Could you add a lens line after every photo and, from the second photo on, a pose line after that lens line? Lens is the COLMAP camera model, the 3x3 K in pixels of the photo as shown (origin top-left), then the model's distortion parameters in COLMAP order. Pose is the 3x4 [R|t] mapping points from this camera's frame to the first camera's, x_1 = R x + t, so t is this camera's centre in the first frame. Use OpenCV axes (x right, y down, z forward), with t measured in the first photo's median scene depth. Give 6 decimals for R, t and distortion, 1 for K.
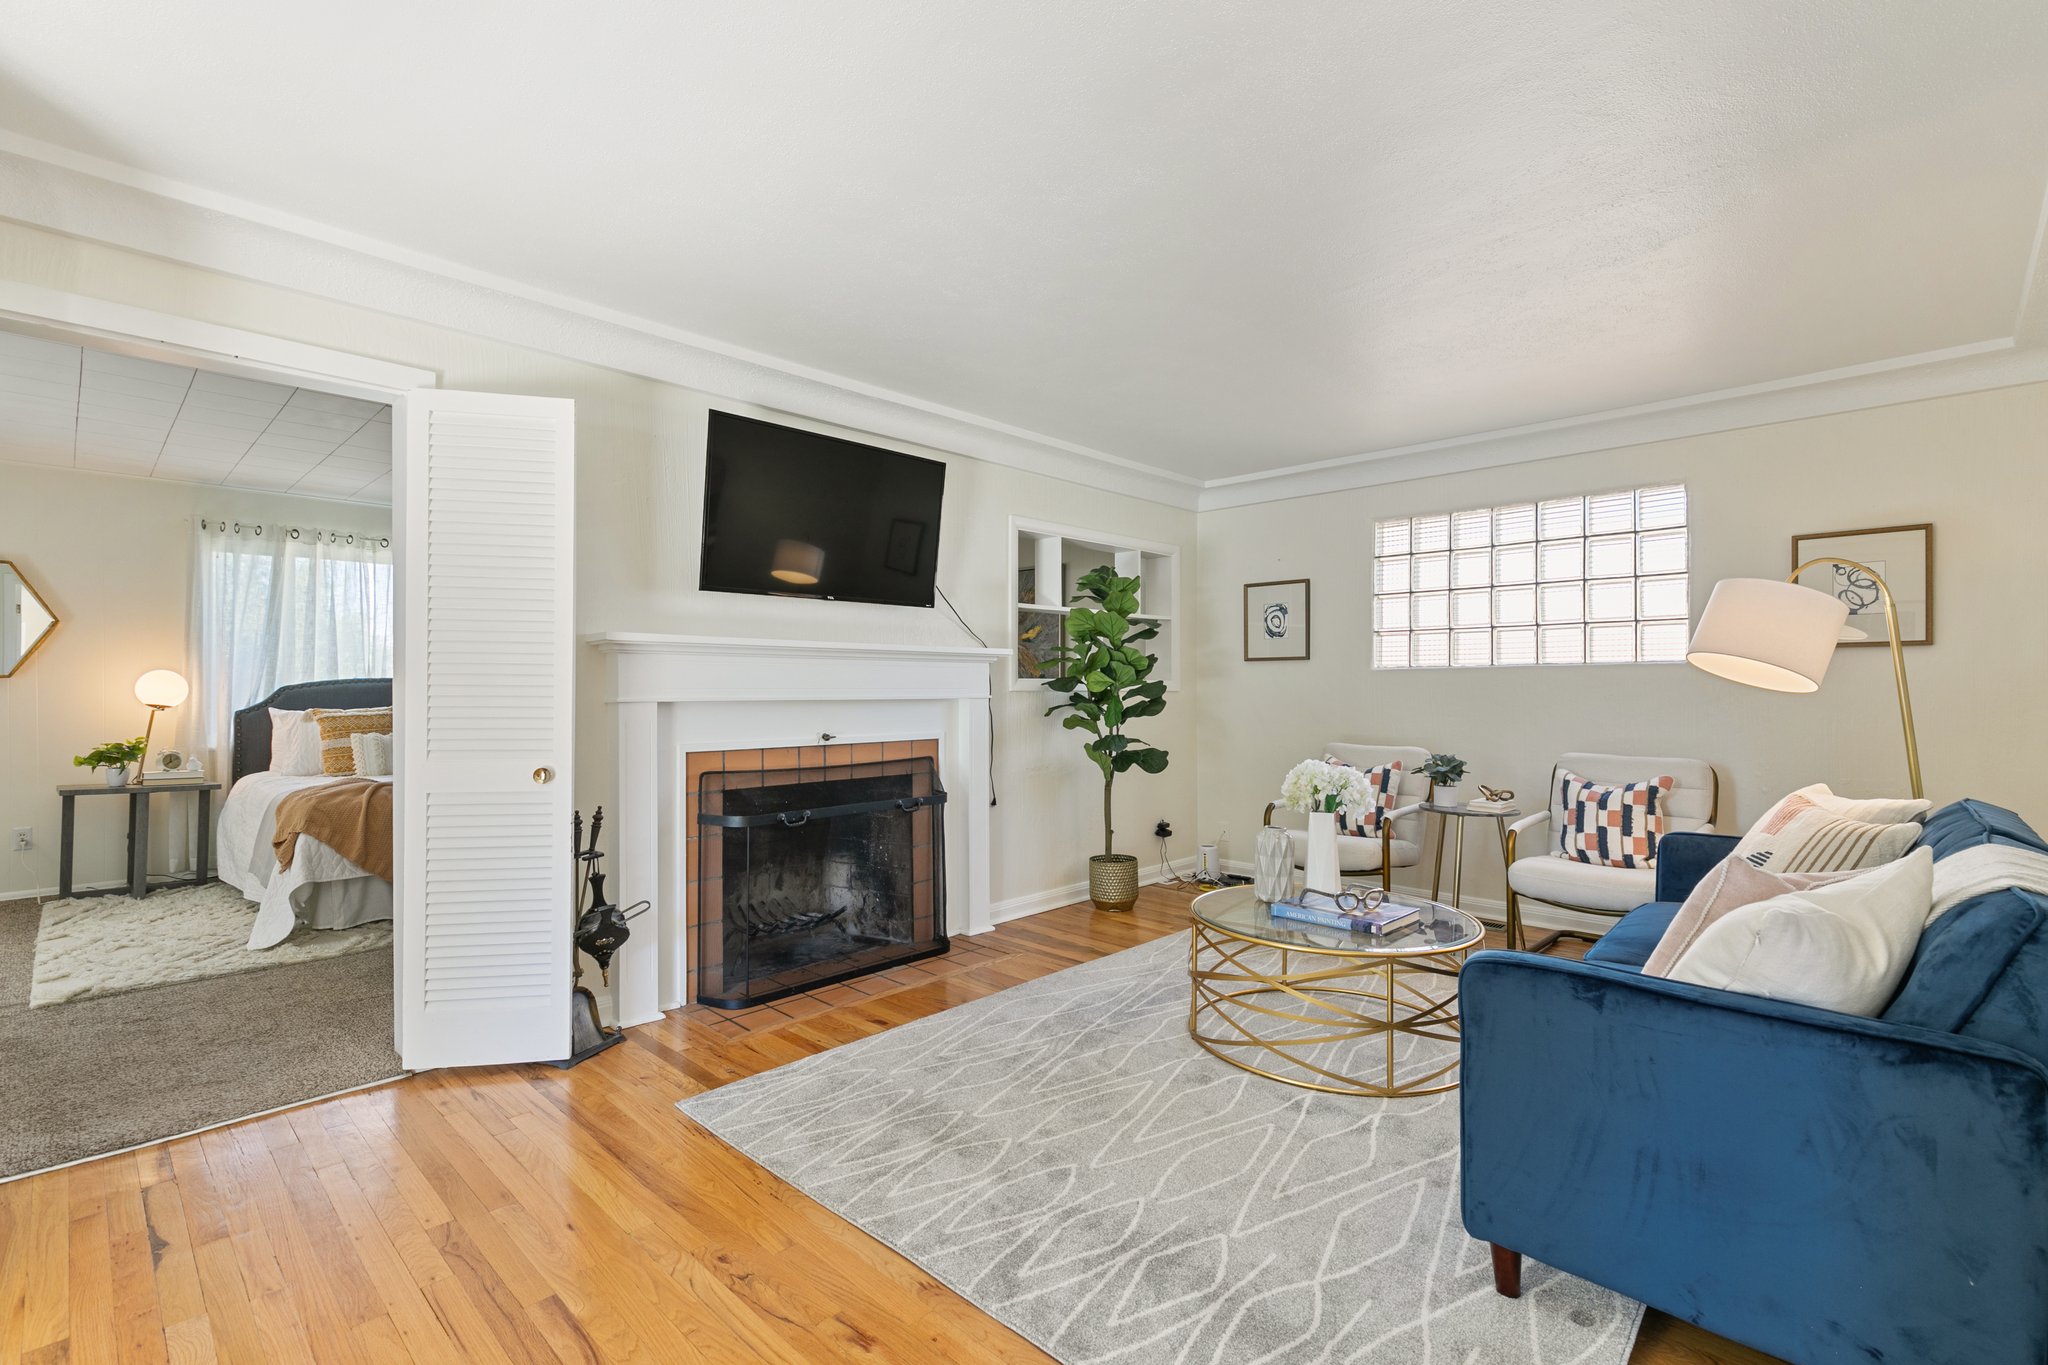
lens RADIAL K [[914.8, 0, 1024.0], [0, 914.8, 682.5], [0, 0, 1]] dist [0.012718, -0.000258]
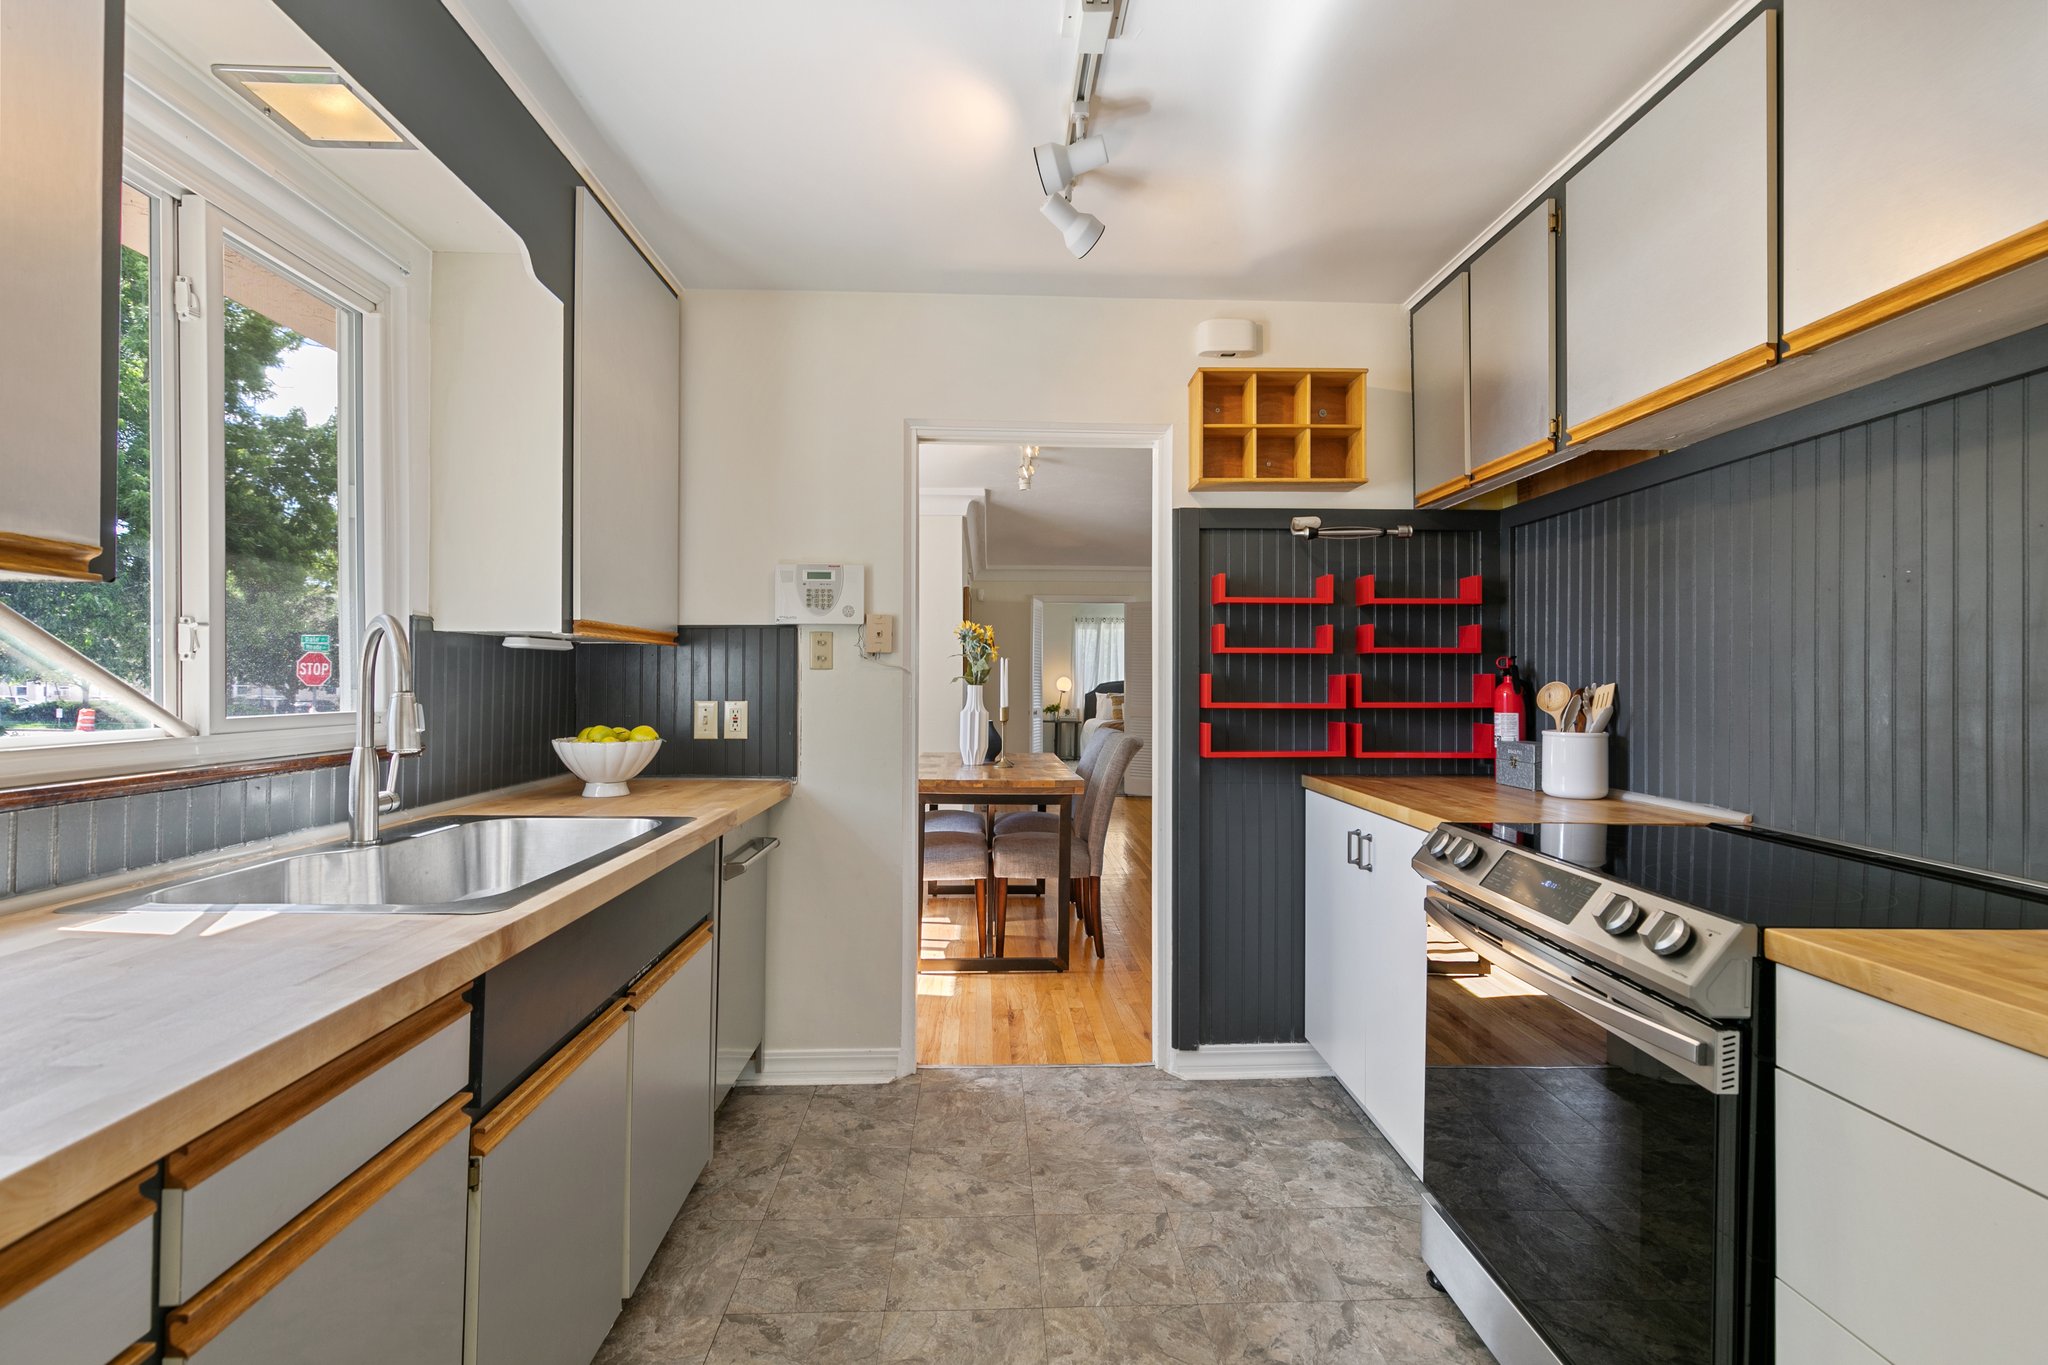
lens RADIAL K [[921.4, 0, 1034.4], [0, 921.4, 675.9], [0, 0, 1]] dist [0.008176, -0.001104]
pose [[0.728598, -0.000924, -0.684941, 0.744672], [-0.002818, 0.999987, -0.004346, -0.005572], [0.684936, 0.005096, 0.728586, -0.901243]]
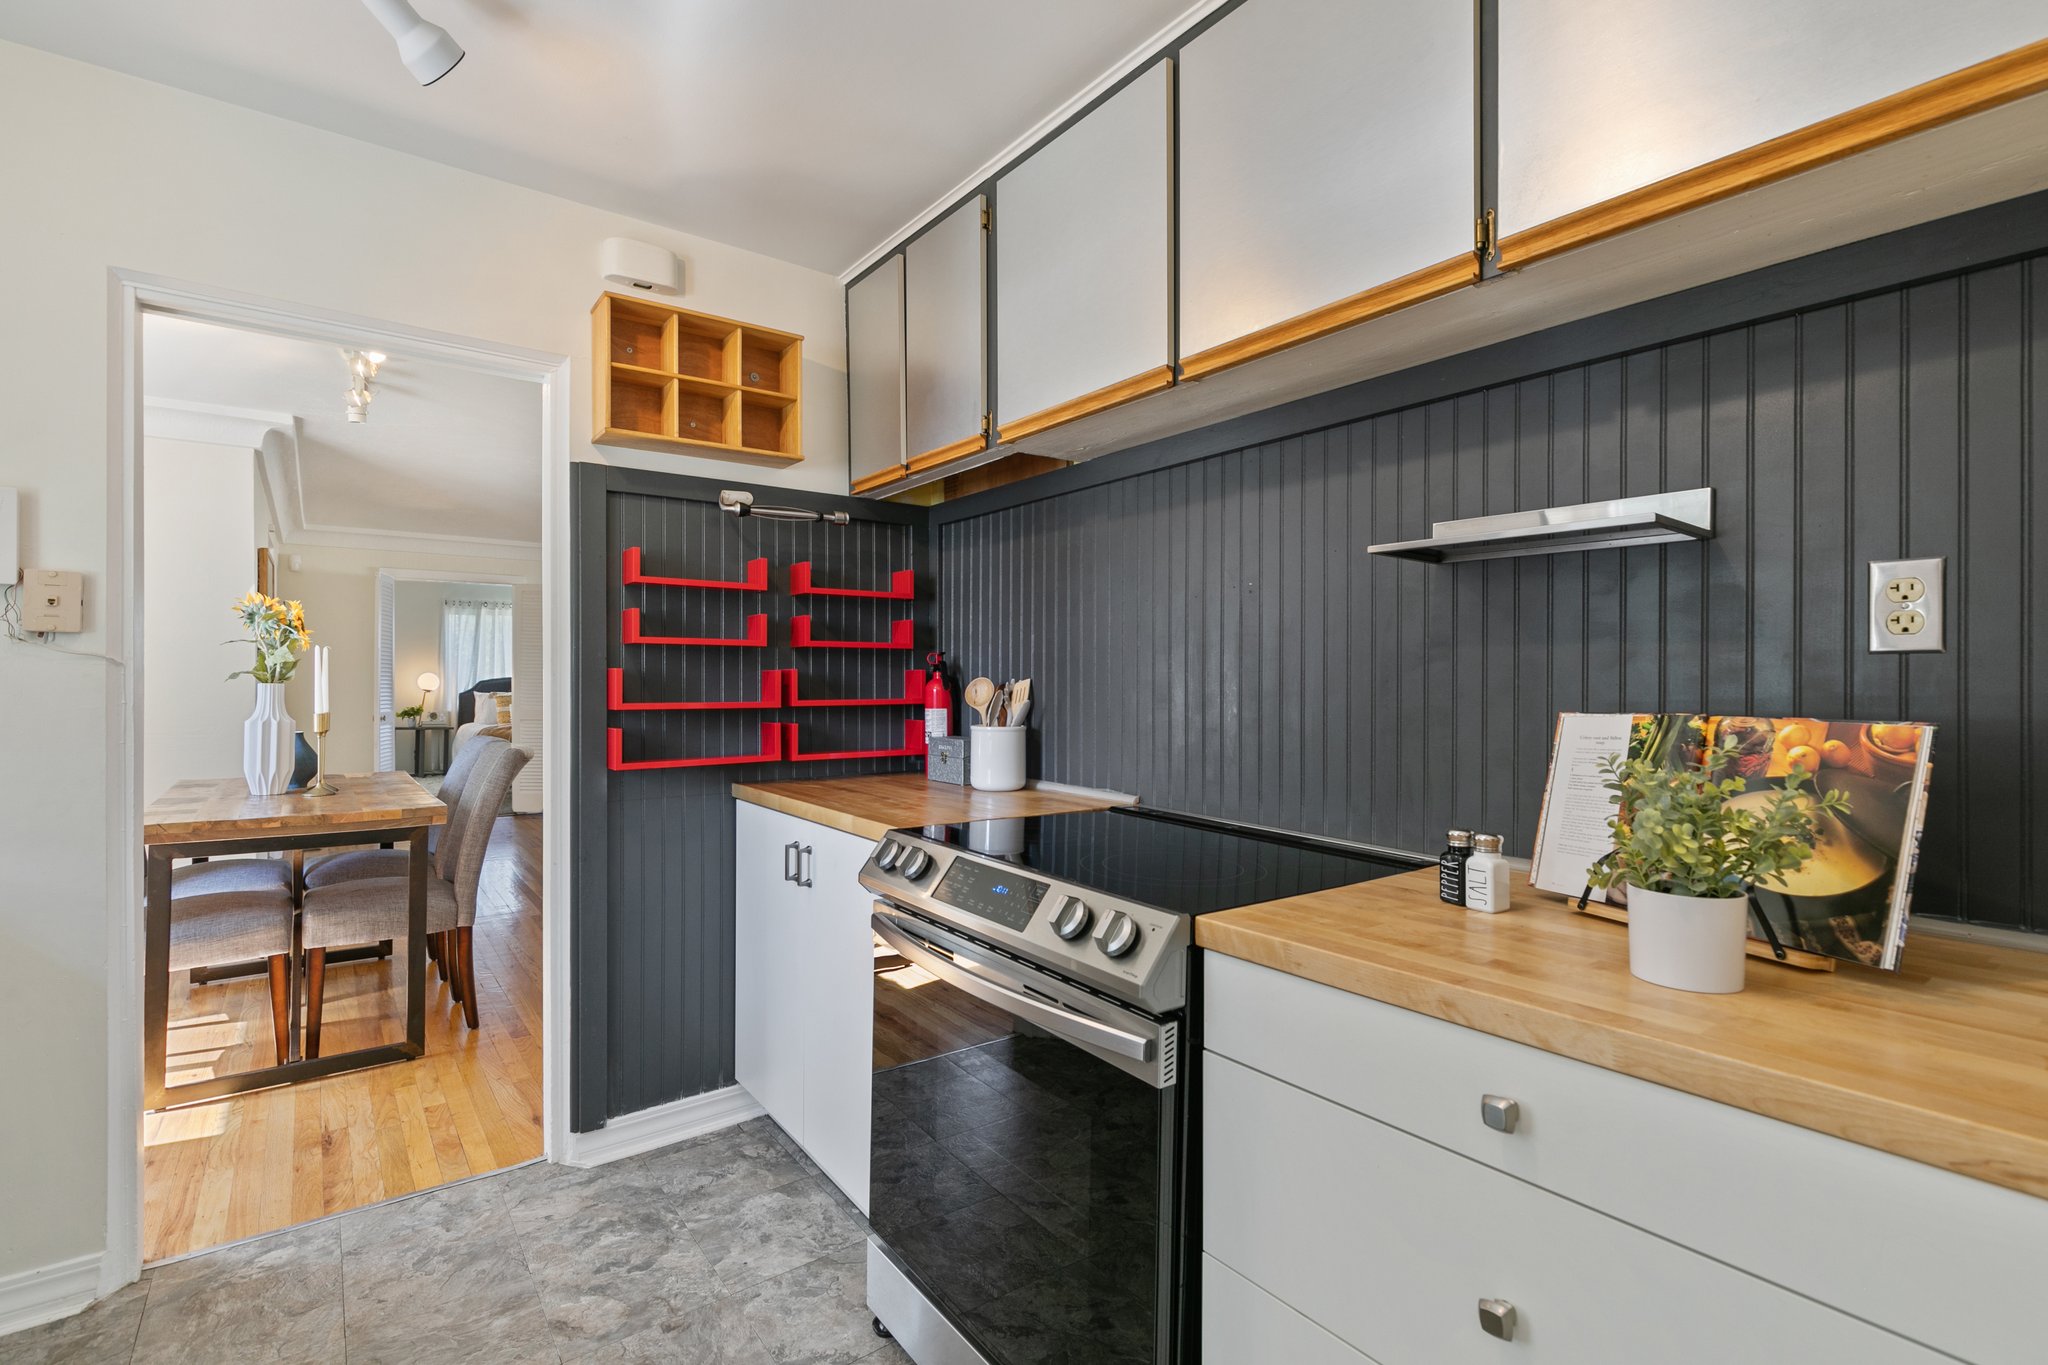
lens RADIAL K [[934.9, 0, 1019.0], [0, 934.9, 680.7], [0, 0, 1]] dist [0.000030, -0.000640]
pose [[0.986626, 0.002404, -0.162986, 0.706802], [-0.001910, 0.999993, 0.003190, -0.005238], [0.162992, -0.002836, 0.986623, -0.841170]]
